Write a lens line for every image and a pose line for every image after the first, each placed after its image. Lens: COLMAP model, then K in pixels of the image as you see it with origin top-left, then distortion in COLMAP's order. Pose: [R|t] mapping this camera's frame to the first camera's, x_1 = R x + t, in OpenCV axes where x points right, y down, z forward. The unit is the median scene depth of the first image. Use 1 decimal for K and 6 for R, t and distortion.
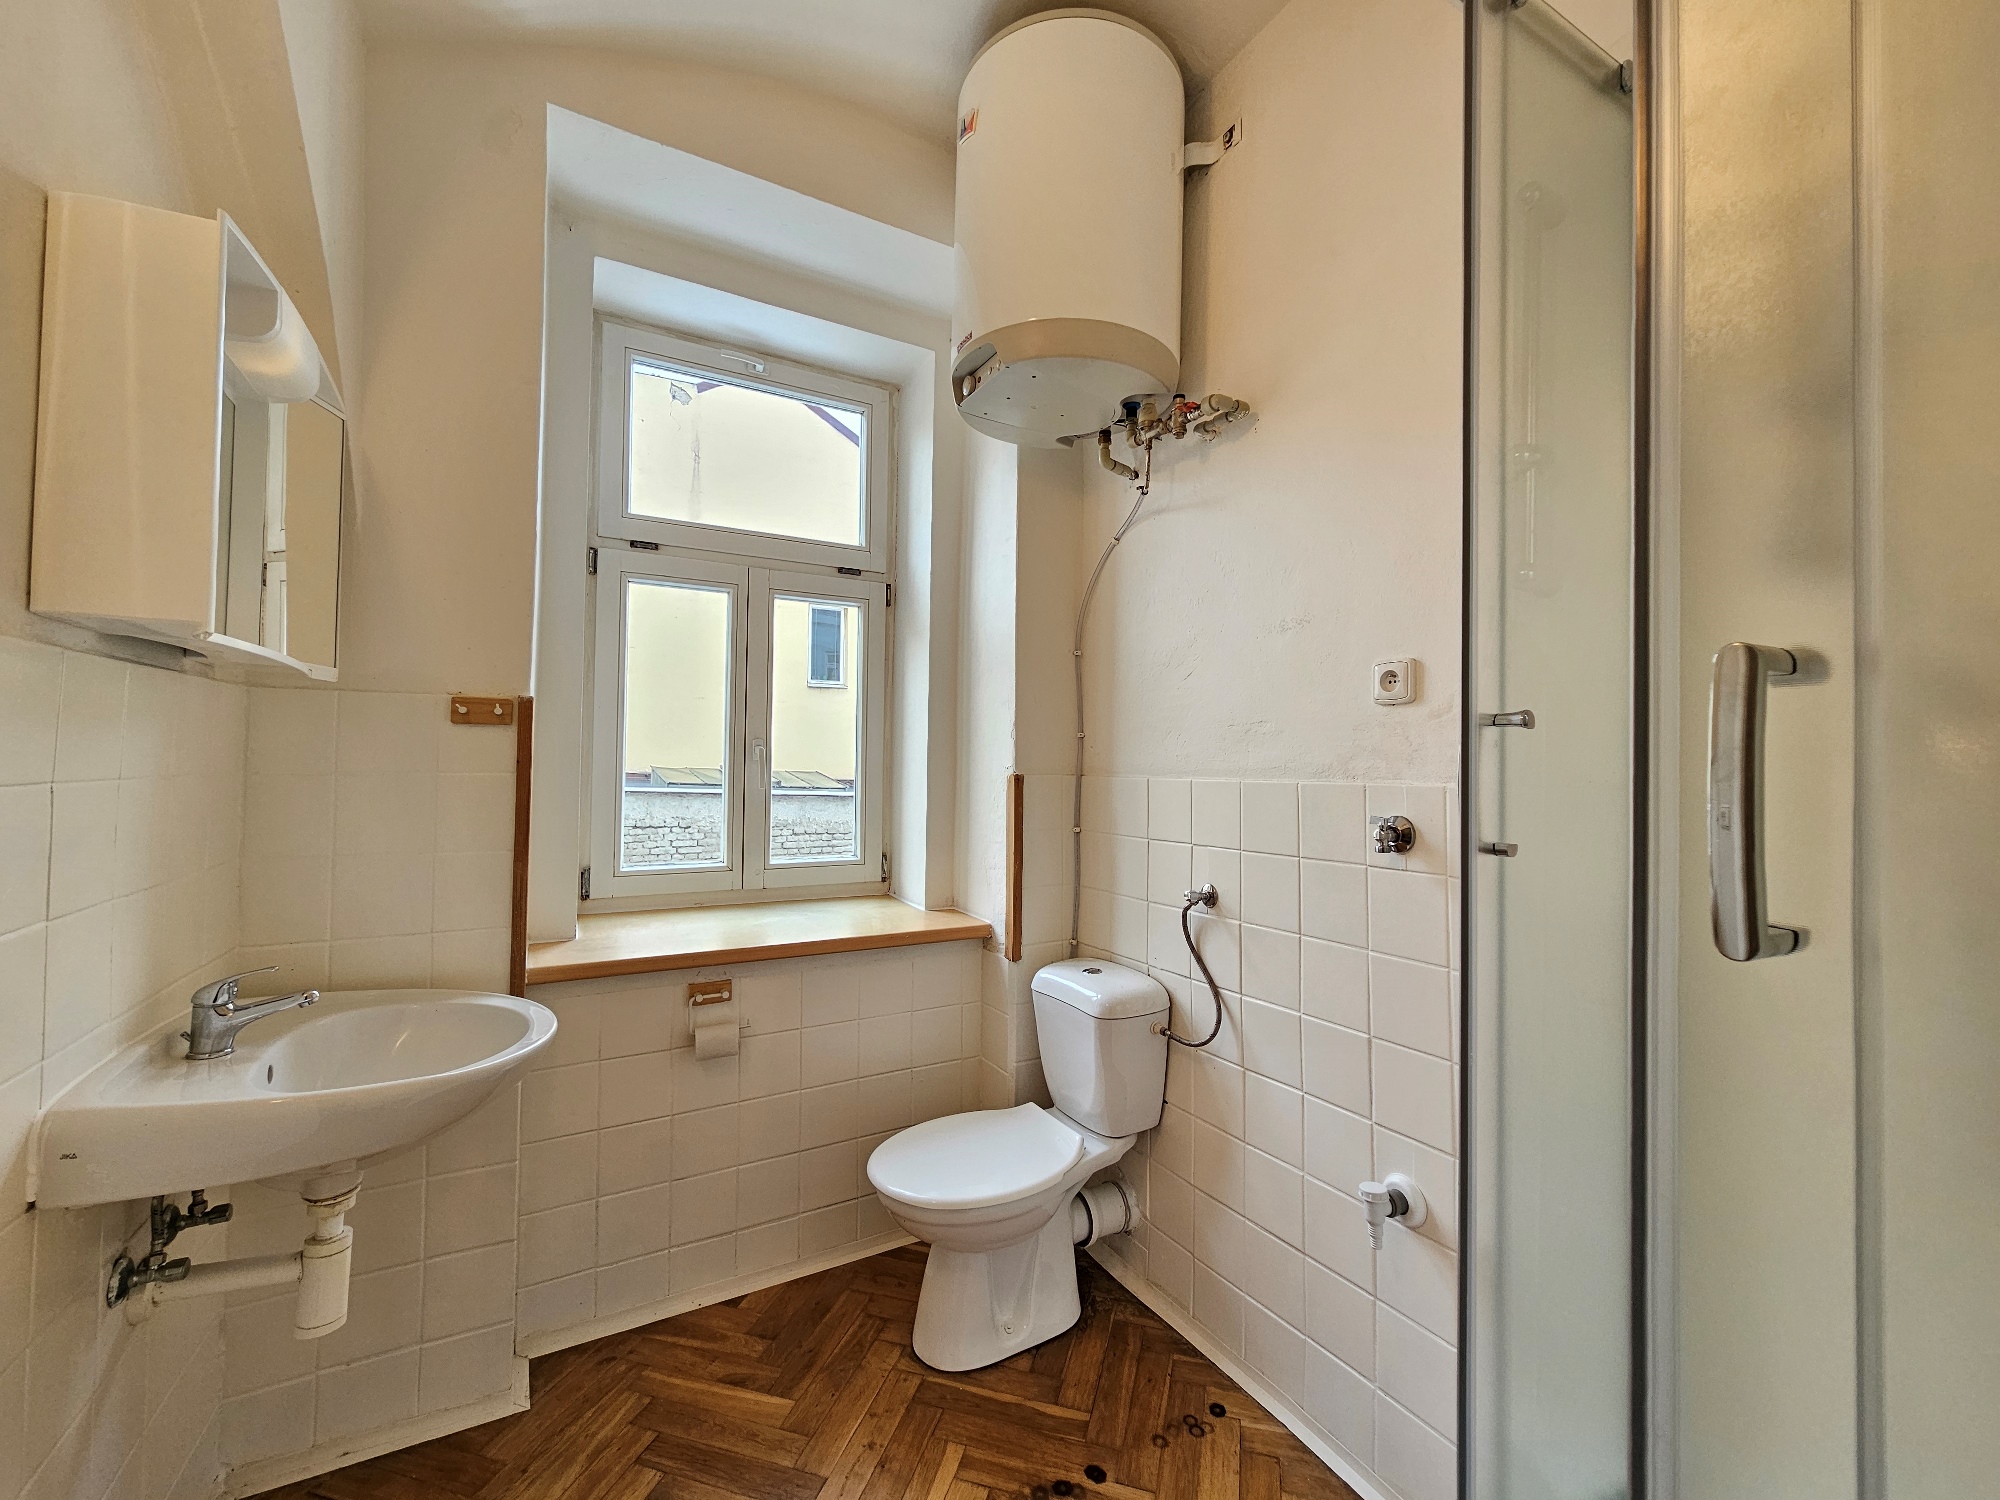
lens RADIAL K [[821.3, 0, 987.5], [0, 821.3, 744.6], [0, 0, 1]] dist [-0.000672, 0.001653]
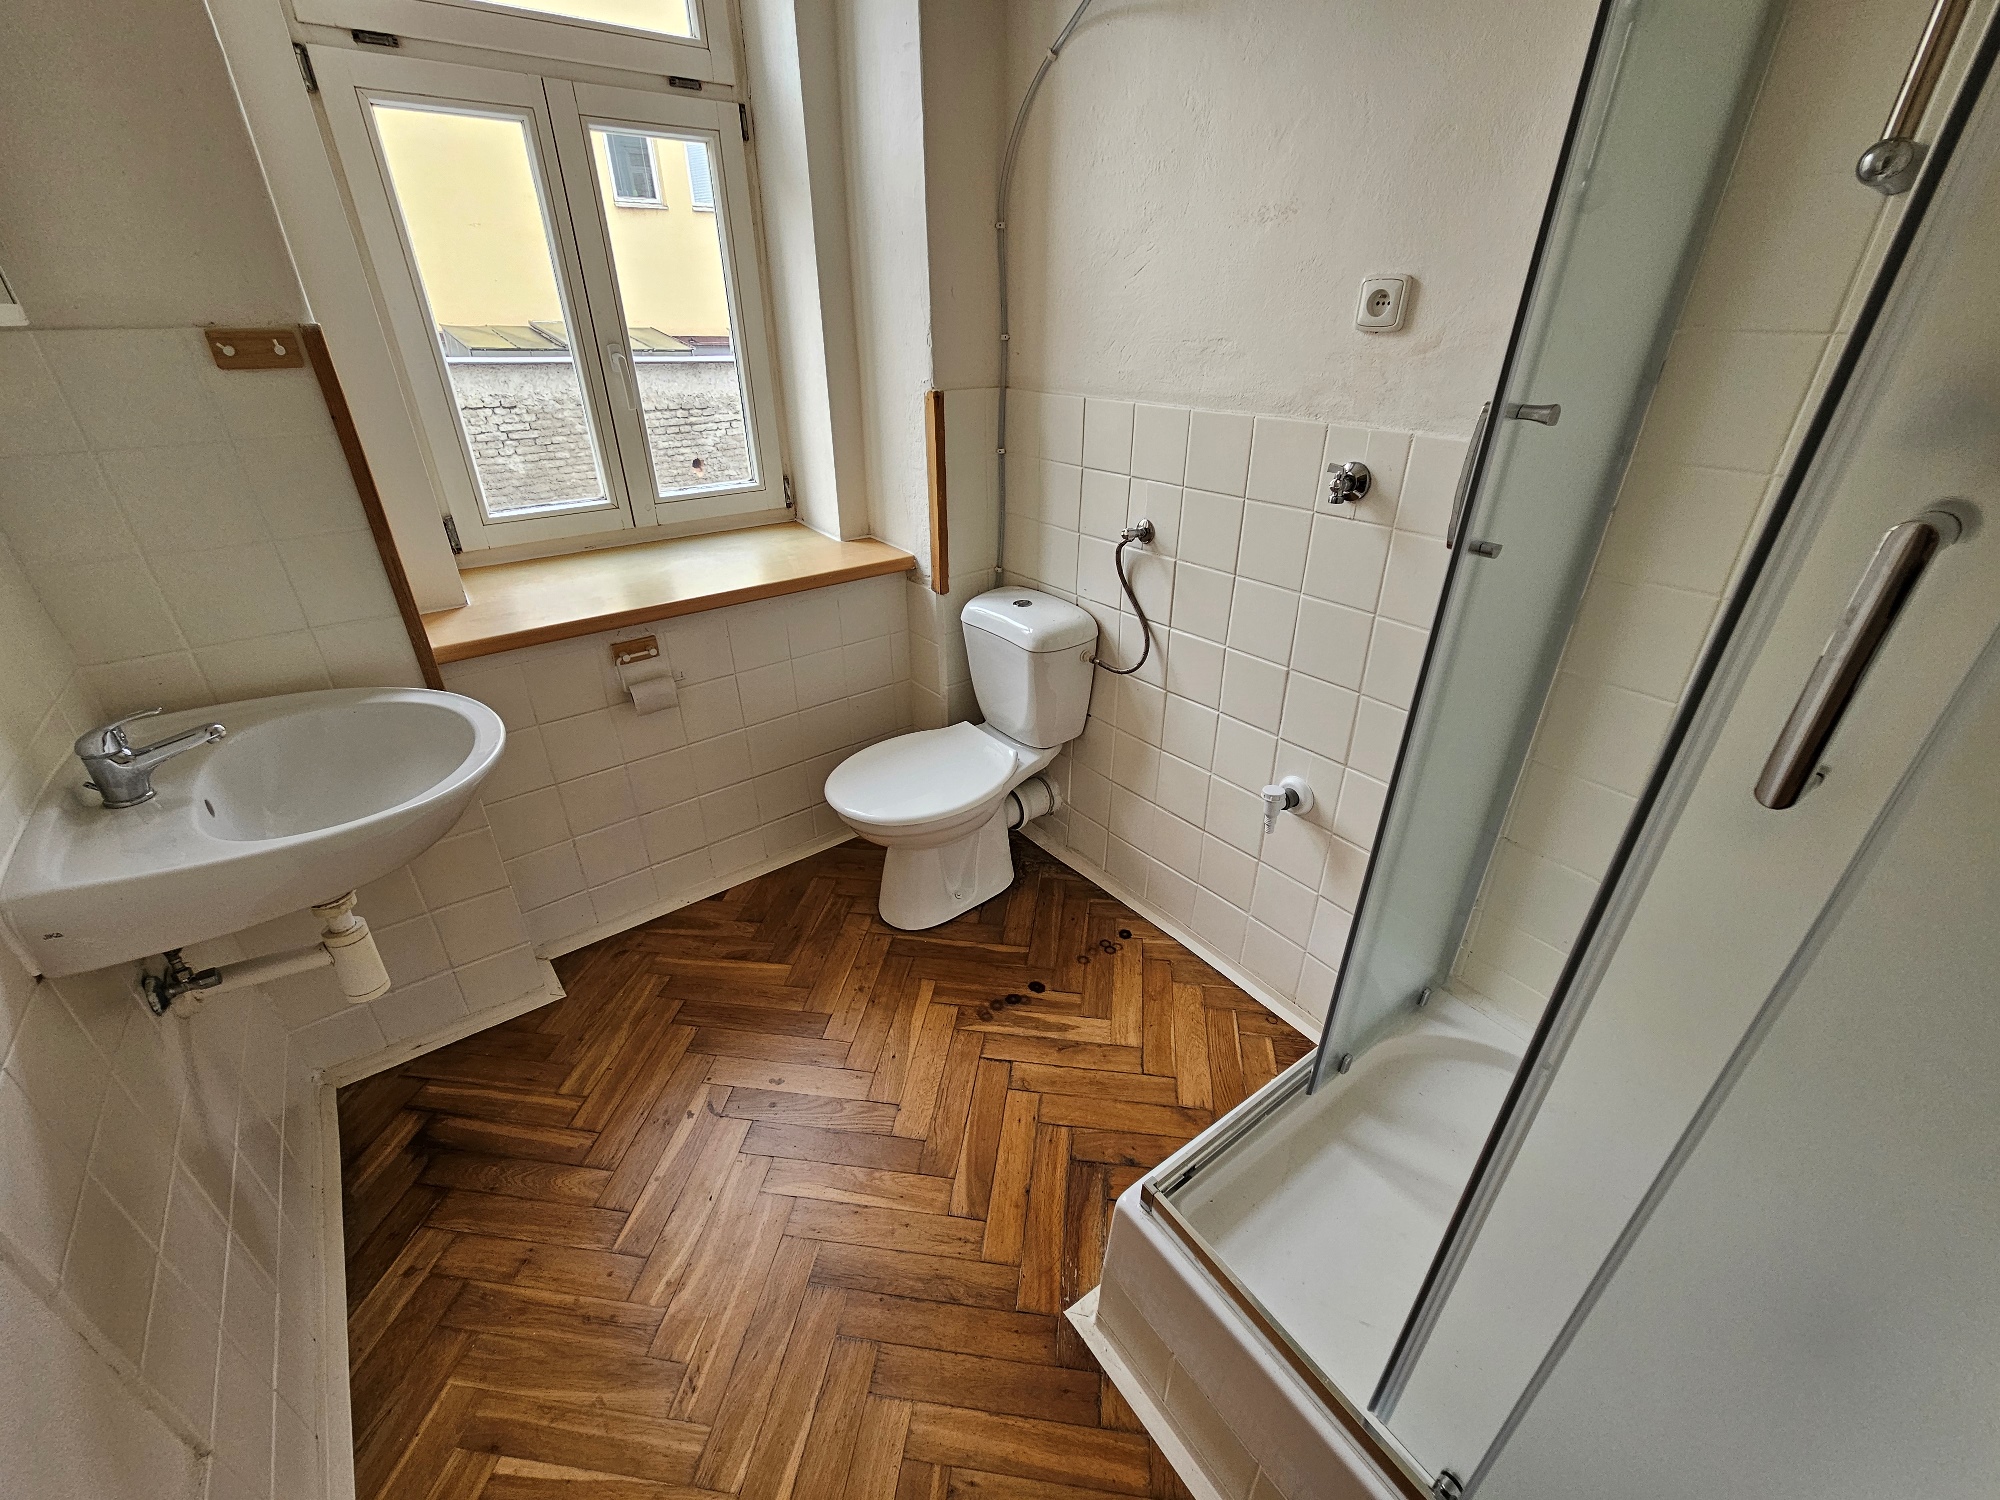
lens RADIAL K [[821.3, 0, 996.3], [0, 821.3, 754.6], [0, 0, 1]] dist [-0.000672, 0.001653]
pose [[0.988398, -0.085508, 0.125529, -0.053392], [0.012236, 0.868613, 0.495339, -0.073032], [-0.151392, -0.488056, 0.859582, 0.045361]]
